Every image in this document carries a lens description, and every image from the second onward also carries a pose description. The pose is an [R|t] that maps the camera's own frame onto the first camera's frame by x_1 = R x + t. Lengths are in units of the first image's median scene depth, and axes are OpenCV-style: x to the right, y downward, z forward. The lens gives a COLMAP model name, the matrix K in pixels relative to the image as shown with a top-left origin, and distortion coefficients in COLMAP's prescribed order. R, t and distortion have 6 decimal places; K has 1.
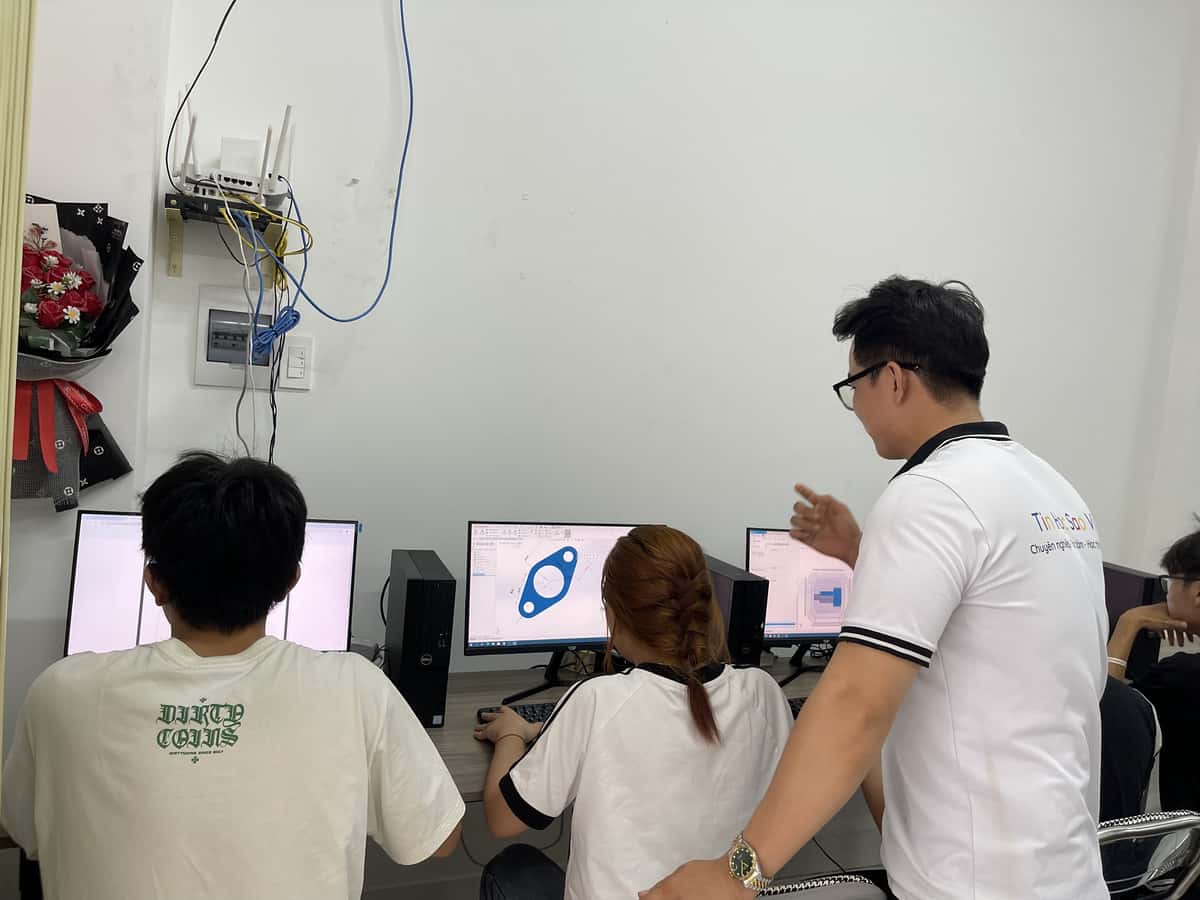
lens RADIAL K [[904.5, 0, 605.2], [0, 904.5, 444.6], [0, 0, 1]] dist [0.047072, -0.077210]
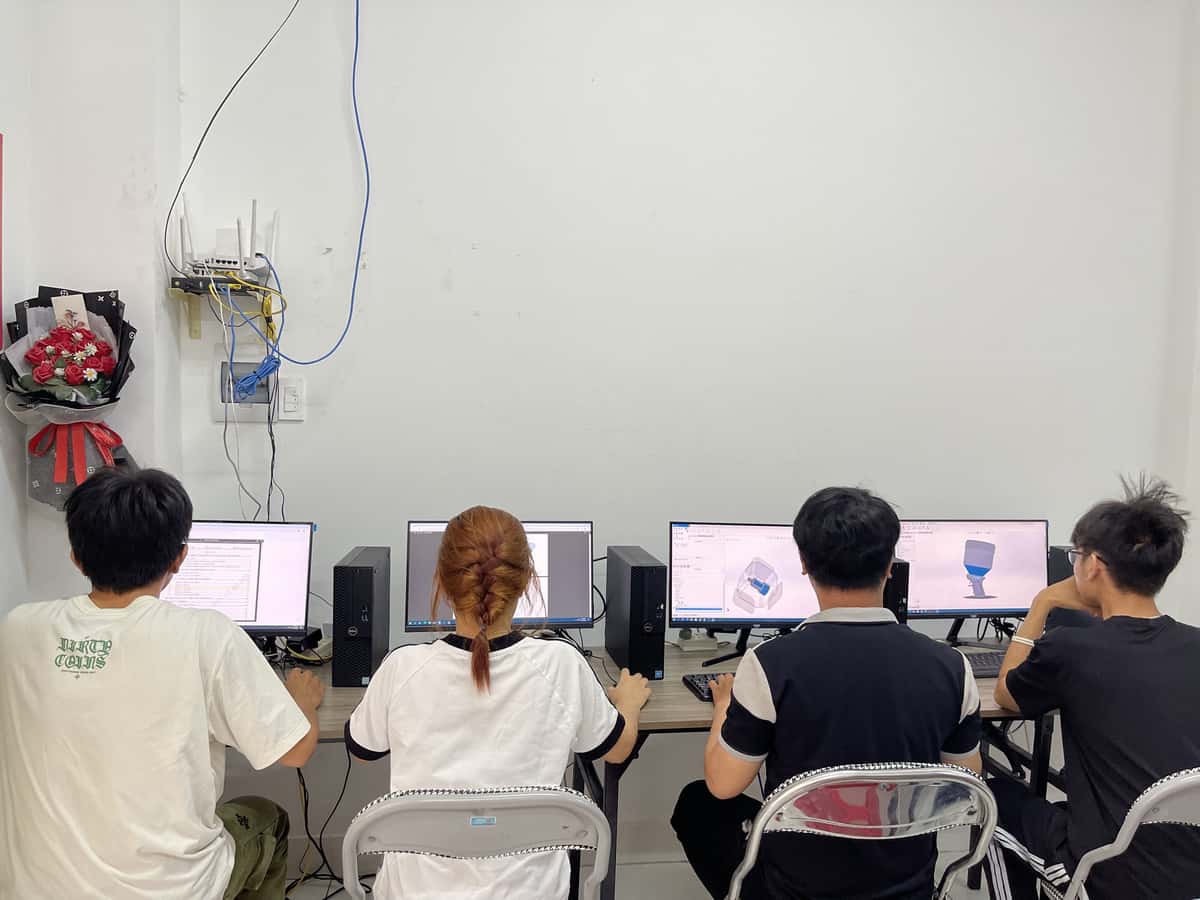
lens RADIAL K [[903.9, 0, 600.0], [0, 903.9, 450.0], [0, 0, 1]] dist [0.040835, -0.071059]
pose [[0.968599, -0.050880, -0.243367, 0.455554], [0.045333, 0.998570, -0.028343, 0.041406], [0.244461, 0.016420, 0.969520, -0.125386]]
